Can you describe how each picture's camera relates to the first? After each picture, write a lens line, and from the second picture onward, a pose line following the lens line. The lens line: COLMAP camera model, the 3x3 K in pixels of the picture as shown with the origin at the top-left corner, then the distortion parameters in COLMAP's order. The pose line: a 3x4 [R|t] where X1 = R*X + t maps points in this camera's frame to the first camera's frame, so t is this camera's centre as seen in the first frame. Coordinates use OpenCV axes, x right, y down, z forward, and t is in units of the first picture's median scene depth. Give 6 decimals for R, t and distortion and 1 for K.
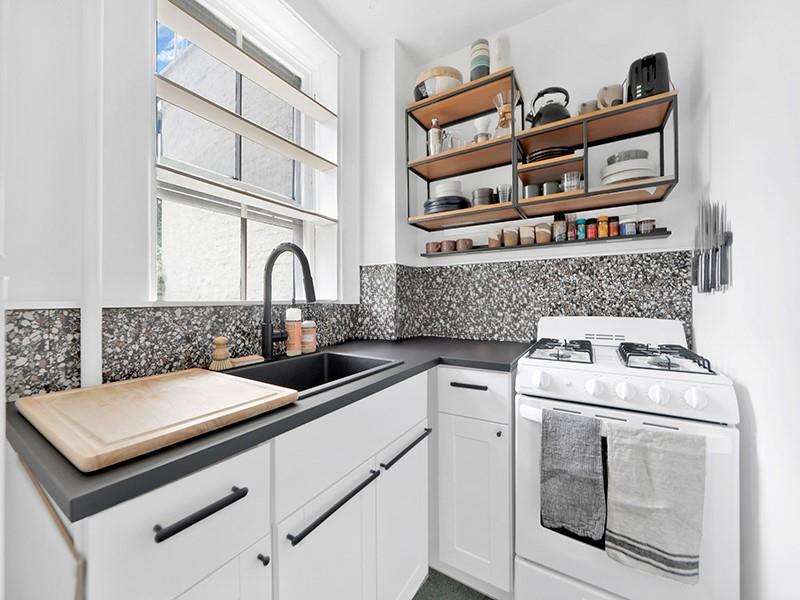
lens RADIAL K [[316.7, 0, 387.2], [0, 316.7, 298.5], [0, 0, 1]] dist [-0.000119, 0.000088]
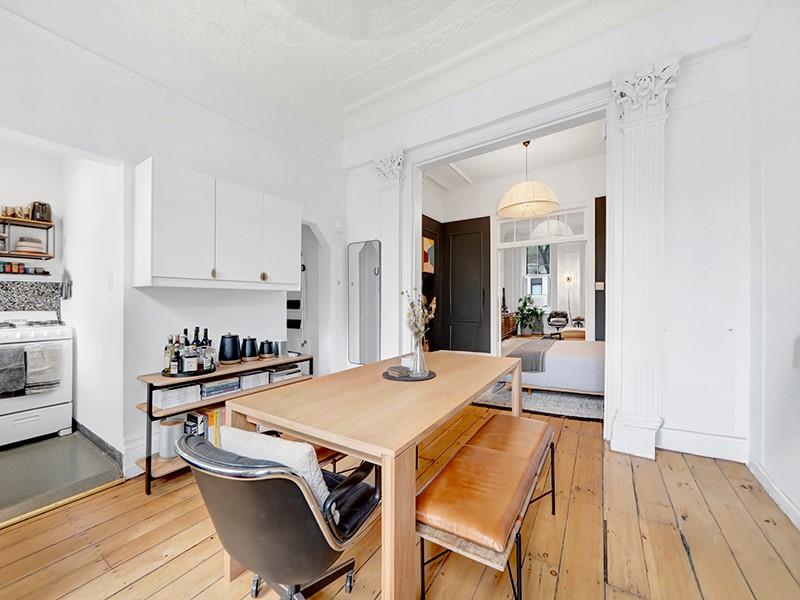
lens RADIAL K [[316.7, 0, 387.2], [0, 316.7, 298.5], [0, 0, 1]] dist [-0.000119, 0.000088]
pose [[0.022957, 0.007297, 0.999710, -1.520040], [0.004753, 0.999961, -0.007408, 0.002651], [-0.999725, 0.004922, 0.022922, -1.684257]]
